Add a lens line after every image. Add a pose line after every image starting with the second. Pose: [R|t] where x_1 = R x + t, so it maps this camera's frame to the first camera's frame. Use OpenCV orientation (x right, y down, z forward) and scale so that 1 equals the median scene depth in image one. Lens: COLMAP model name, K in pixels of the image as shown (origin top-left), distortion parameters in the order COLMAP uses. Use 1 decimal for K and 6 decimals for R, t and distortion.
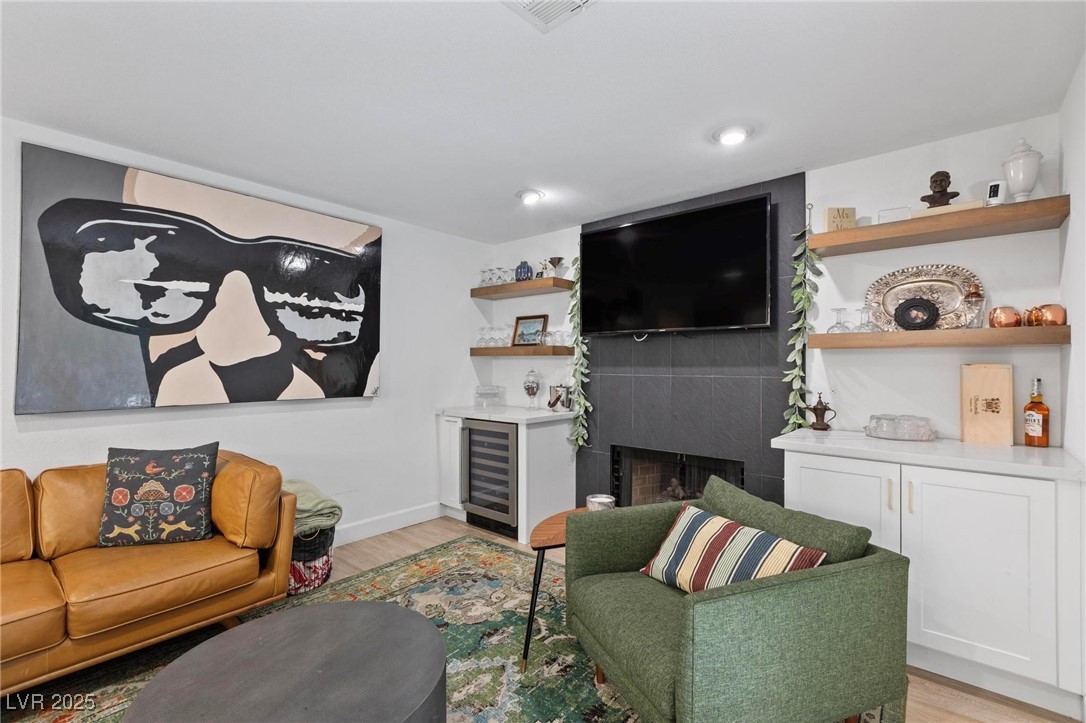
lens RADIAL K [[488.8, 0, 540.6], [0, 488.8, 361.1], [0, 0, 1]] dist [-0.001363, 0.000796]
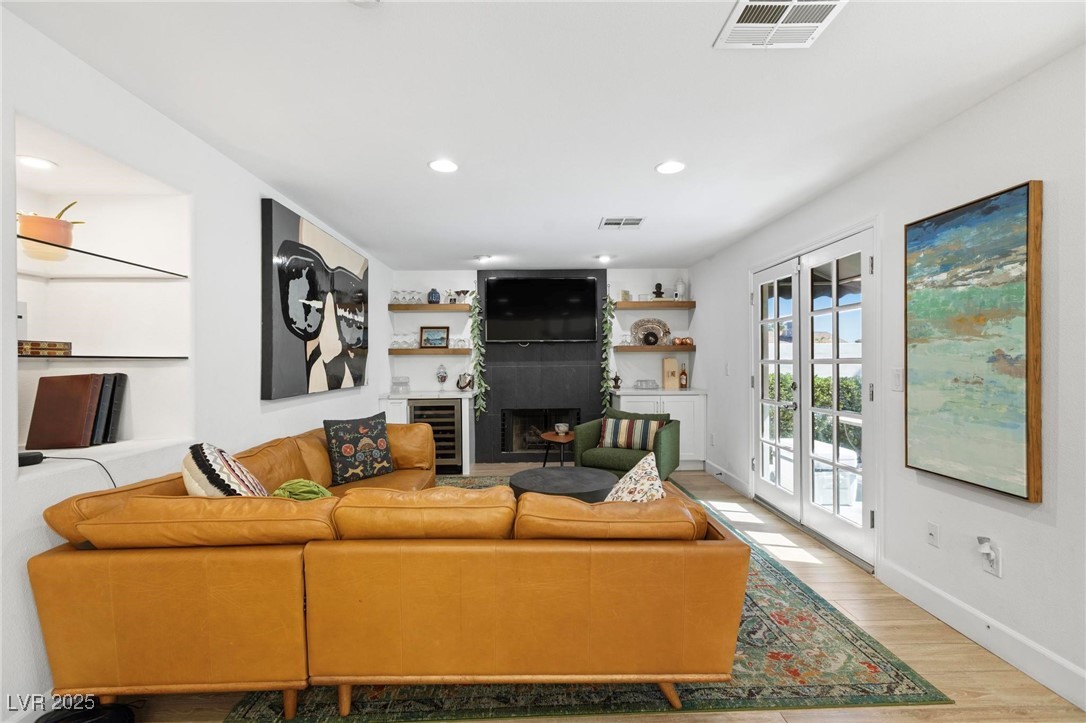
lens RADIAL K [[488.8, 0, 540.8], [0, 488.8, 361.8], [0, 0, 1]] dist [-0.001363, 0.000796]
pose [[0.742997, -0.010176, 0.669217, -1.204754], [0.004737, 0.999939, 0.009945, -0.004847], [-0.669278, -0.004219, 0.743001, -0.435634]]
